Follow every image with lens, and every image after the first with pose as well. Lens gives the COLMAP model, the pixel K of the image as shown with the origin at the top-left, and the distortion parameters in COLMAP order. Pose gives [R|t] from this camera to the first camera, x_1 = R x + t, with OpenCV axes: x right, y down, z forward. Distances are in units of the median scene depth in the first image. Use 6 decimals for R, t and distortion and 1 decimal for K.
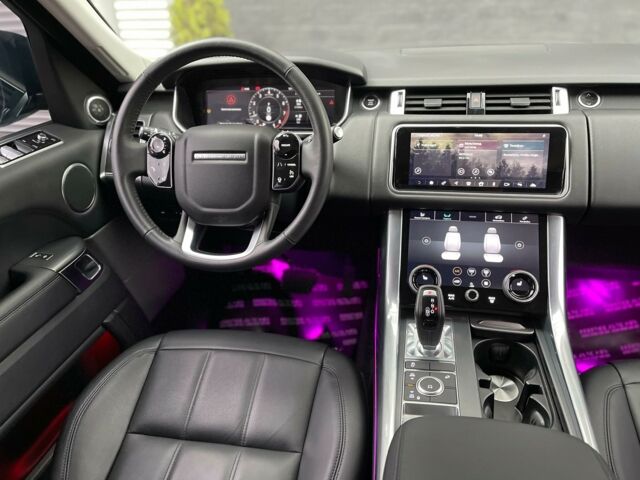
lens RADIAL K [[479.3, 0, 321.3], [0, 479.3, 242.9], [0, 0, 1]] dist [0.067879, -0.087239]
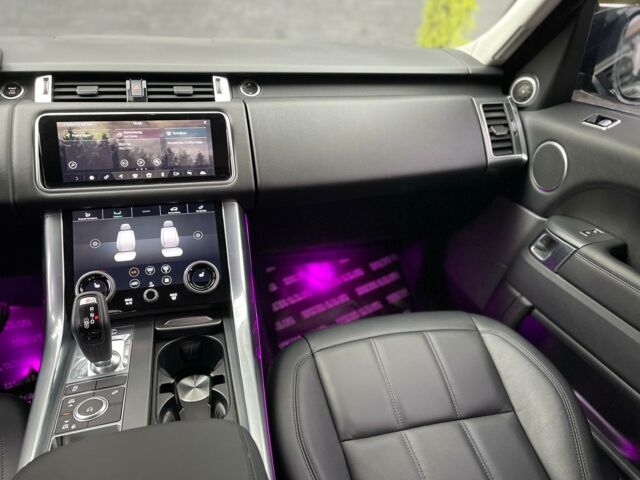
lens RADIAL K [[477.3, 0, 323.5], [0, 477.3, 240.2], [0, 0, 1]] dist [0.072519, -0.096979]
pose [[0.891118, -0.125972, 0.435935, 0.212368], [0.142244, 0.989820, -0.004742, 0.053930], [-0.430900, 0.066235, 0.899966, 0.030844]]
